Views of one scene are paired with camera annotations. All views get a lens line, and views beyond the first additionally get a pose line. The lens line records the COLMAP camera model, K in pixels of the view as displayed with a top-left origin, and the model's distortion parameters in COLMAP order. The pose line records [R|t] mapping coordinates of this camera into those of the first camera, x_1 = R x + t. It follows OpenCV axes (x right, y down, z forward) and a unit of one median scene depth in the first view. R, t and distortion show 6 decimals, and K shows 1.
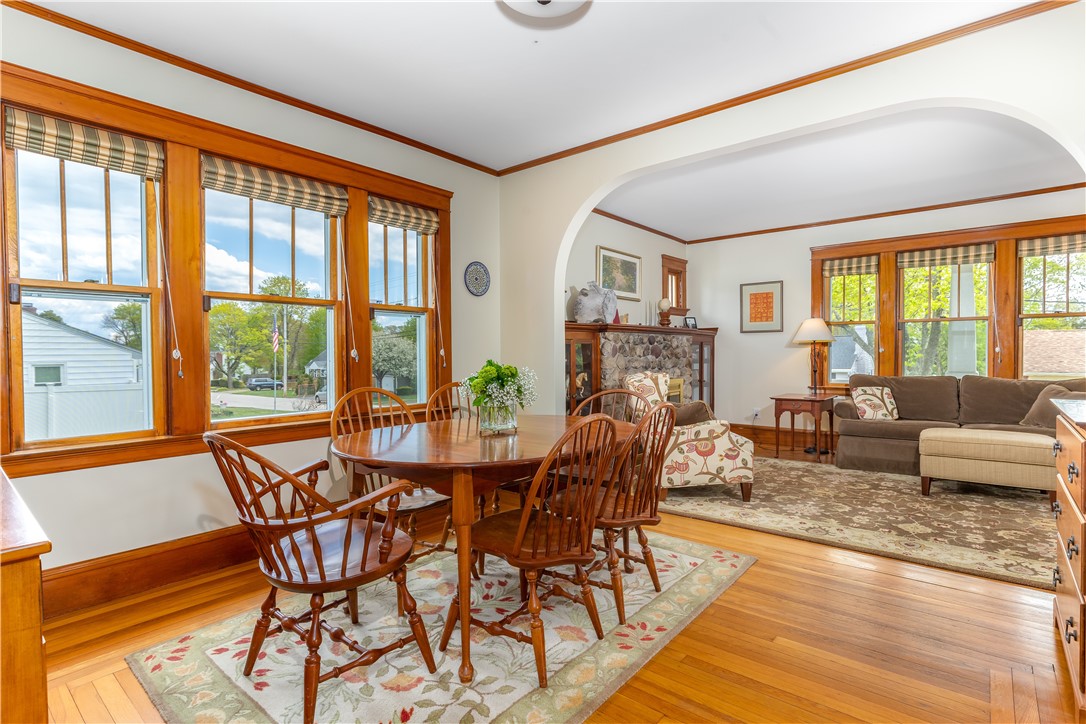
lens RADIAL K [[532.4, 0, 547.0], [0, 532.4, 360.7], [0, 0, 1]] dist [-0.005683, -0.000388]
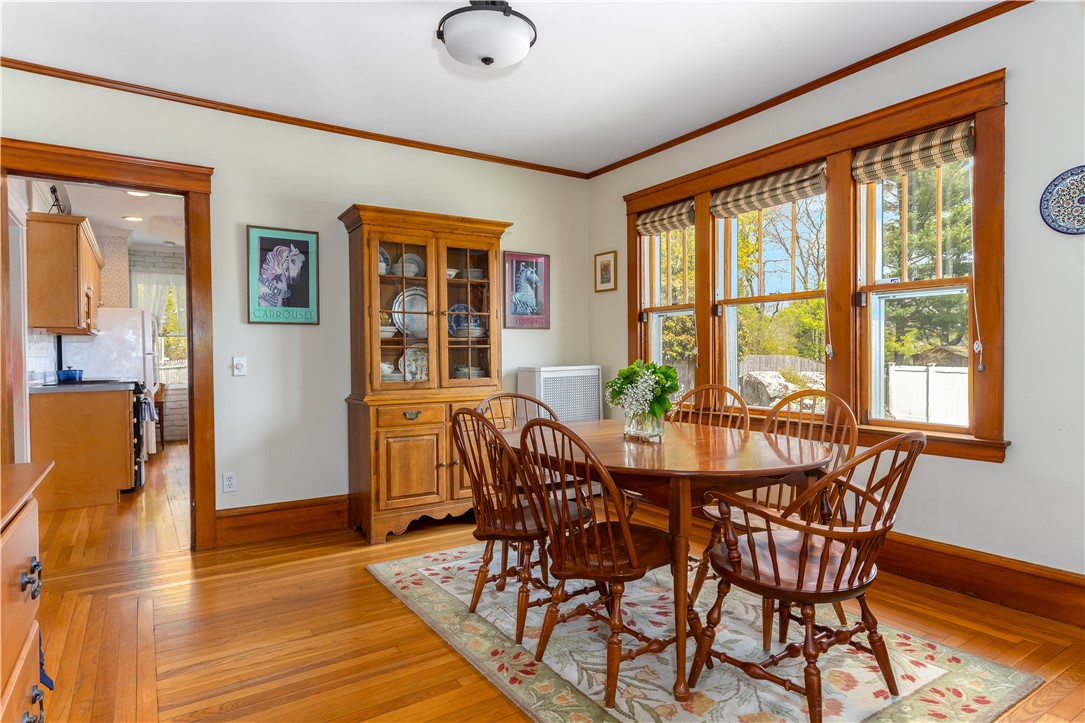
lens RADIAL K [[618.7, 0, 549.5], [0, 618.7, 360.3], [0, 0, 1]] dist [0.025495, -0.003032]
pose [[-0.286844, 0.021696, -0.957731, 0.627135], [-0.000610, 0.999739, 0.022831, -0.016287], [0.957977, 0.007133, -0.286756, 0.734438]]
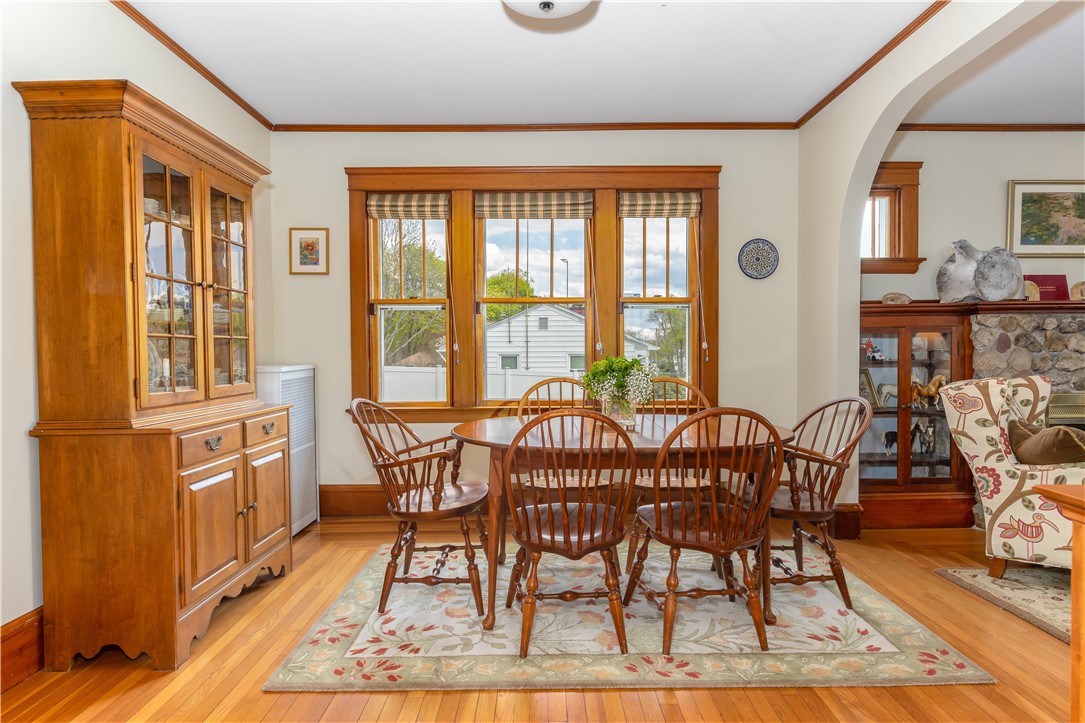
lens RADIAL K [[624.2, 0, 543.5], [0, 624.2, 361.4], [0, 0, 1]] dist [0.000965, -0.001606]
pose [[0.641607, 0.019958, -0.766774, 0.446132], [-0.010092, 0.999795, 0.017578, -0.004331], [0.766967, -0.003540, 0.641677, 0.100396]]
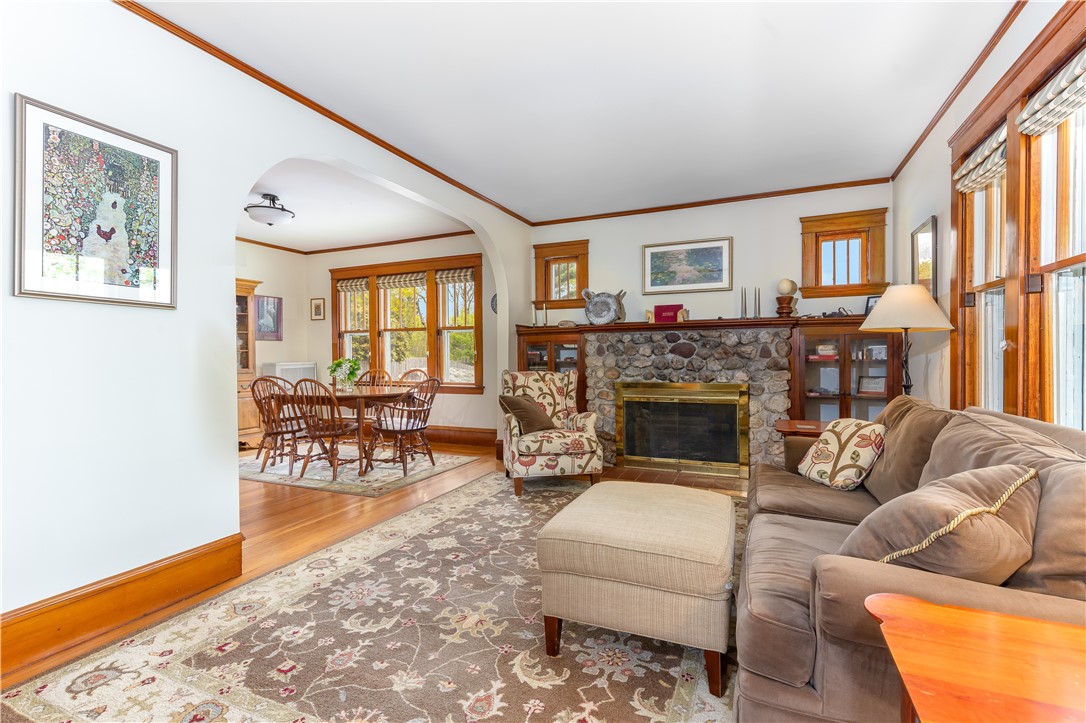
lens RADIAL K [[495.7, 0, 544.4], [0, 495.7, 358.0], [0, 0, 1]] dist [0.002969, 0.000008]
pose [[0.264262, 0.011662, -0.964380, 1.334949], [-0.007080, 0.999923, 0.010151, -0.015488], [0.964425, 0.004145, 0.264324, 0.798217]]
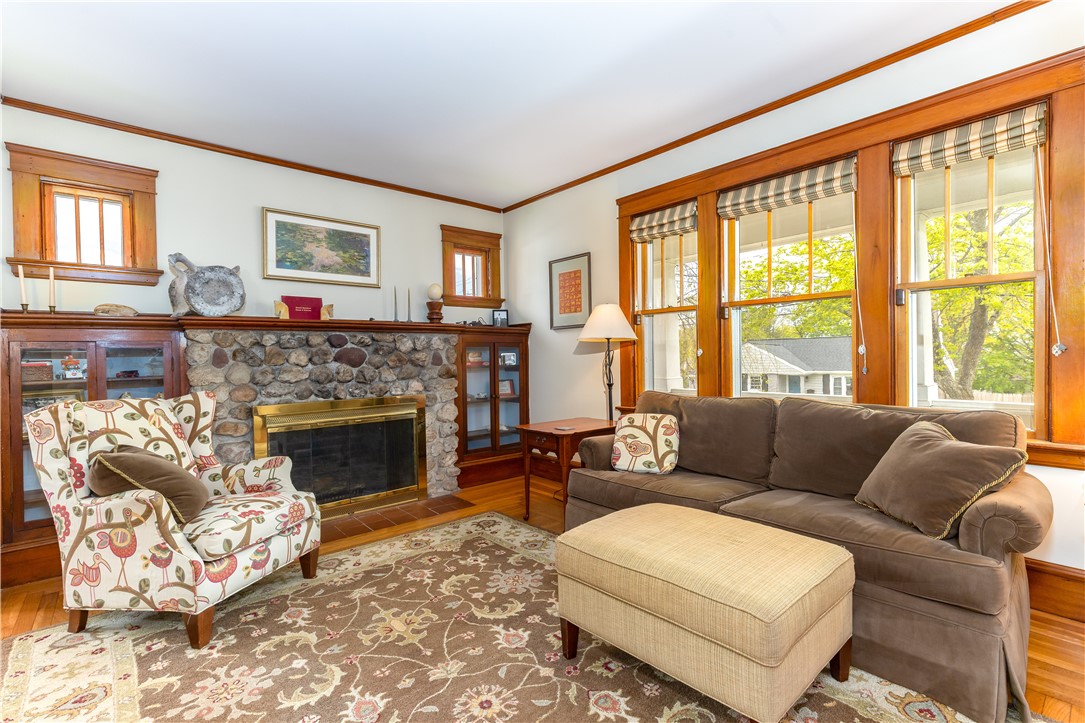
lens RADIAL K [[495.2, 0, 551.5], [0, 495.2, 362.8], [0, 0, 1]] dist [0.002969, 0.000008]
pose [[0.986908, -0.006093, -0.161166, 0.805296], [0.006601, 0.999975, 0.002618, -0.014306], [0.161146, -0.003648, 0.986924, 0.577956]]
